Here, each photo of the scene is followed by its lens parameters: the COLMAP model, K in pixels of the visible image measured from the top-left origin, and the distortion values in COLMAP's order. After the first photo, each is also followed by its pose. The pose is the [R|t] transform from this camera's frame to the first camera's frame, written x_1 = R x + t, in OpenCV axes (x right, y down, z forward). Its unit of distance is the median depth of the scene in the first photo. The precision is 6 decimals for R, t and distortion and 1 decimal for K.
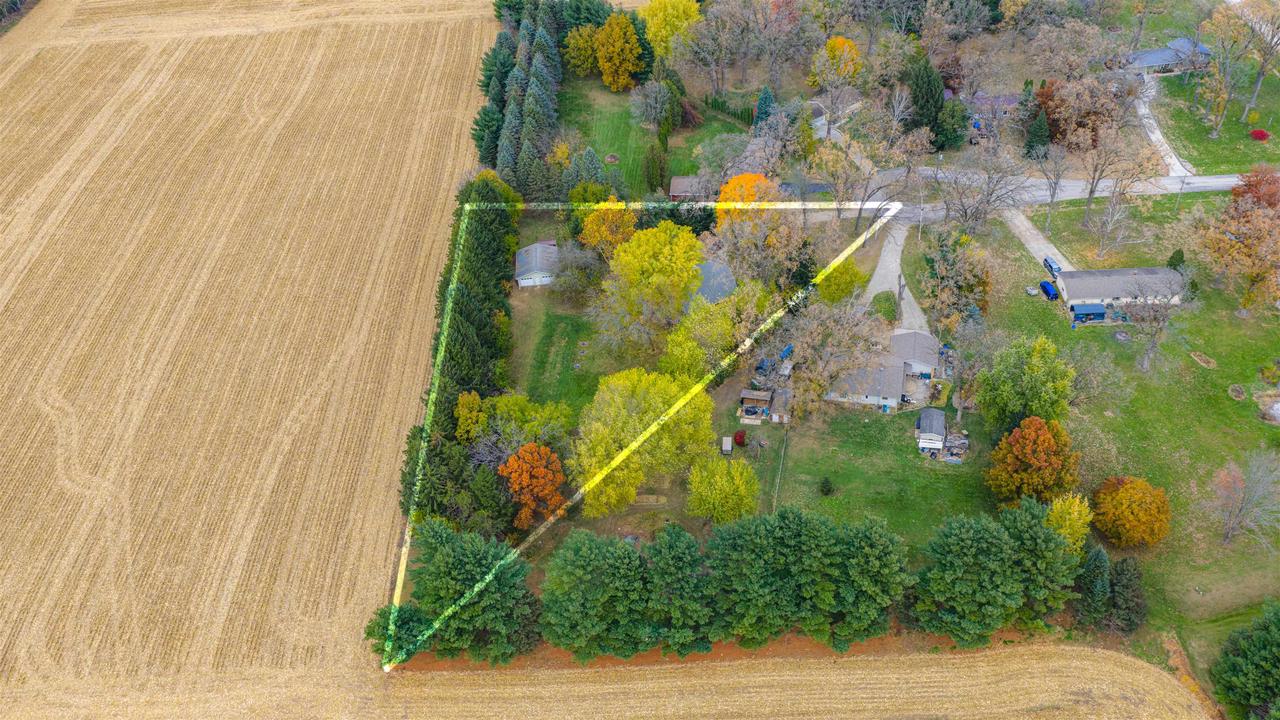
lens RADIAL K [[1013.0, 0, 641.0], [0, 1013.0, 360.9], [0, 0, 1]] dist [0.050361, 0.000000]
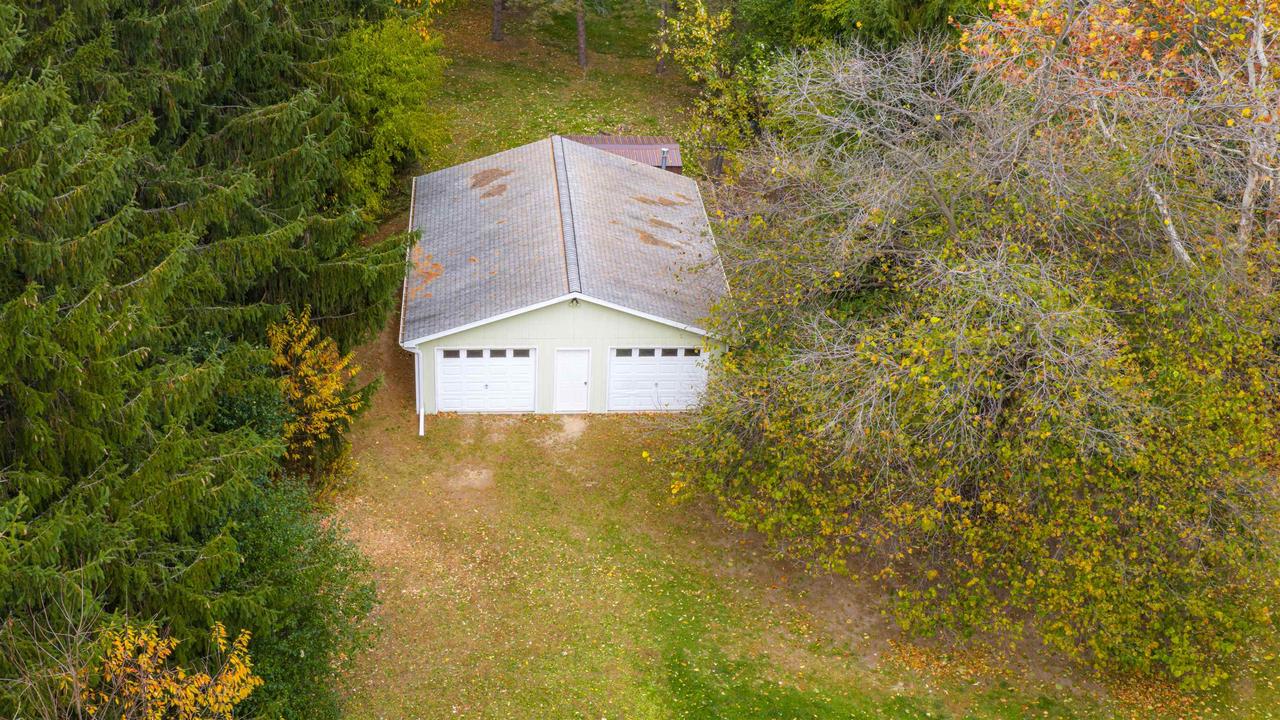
lens RADIAL K [[1487.0, 0, 636.7], [0, 1487.0, 353.4], [0, 0, 1]] dist [0.028036, 0.000000]
pose [[0.990529, 0.106852, 0.086231, -0.113619], [-0.088023, 0.976147, -0.198468, -0.048085], [-0.105381, 0.188998, 0.976307, 0.847027]]
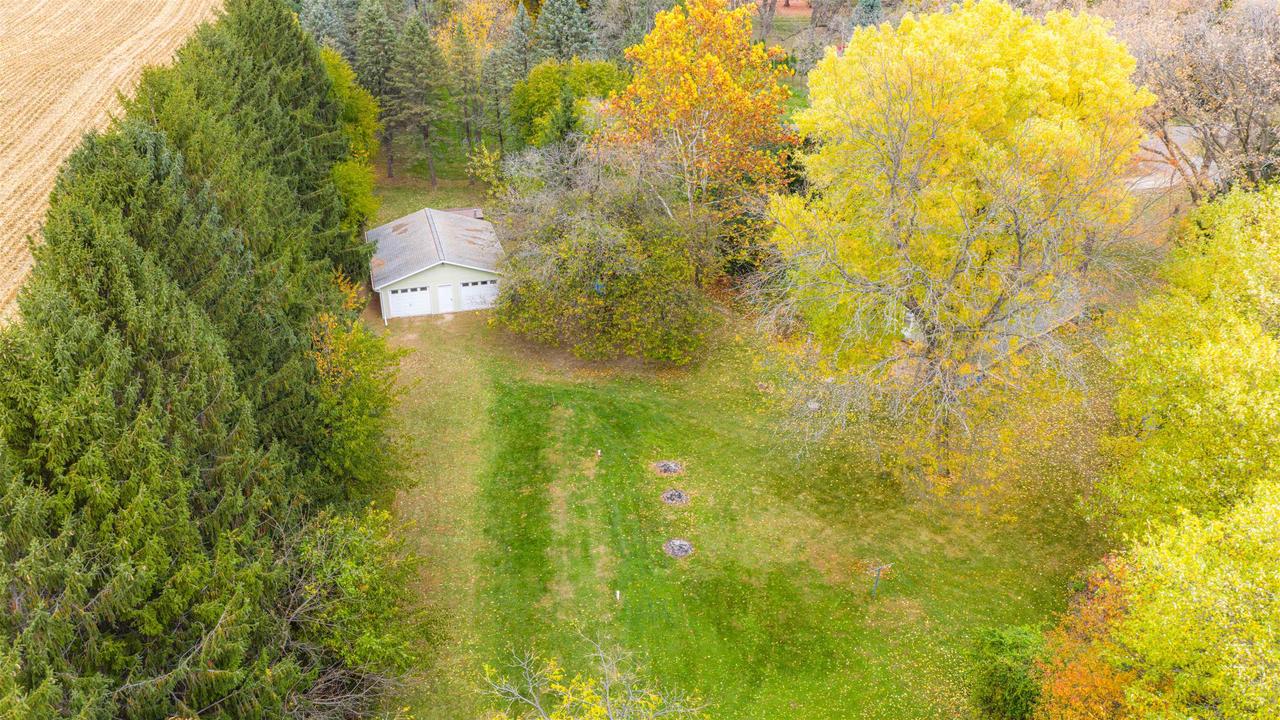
lens RADIAL K [[1013.0, 0, 640.5], [0, 1013.0, 370.3], [0, 0, 1]] dist [0.050361, 0.000000]
pose [[0.973654, -0.006710, 0.227932, -0.118347], [0.061918, 0.969792, -0.235943, 0.018883], [-0.219463, 0.243840, 0.944658, 0.725147]]
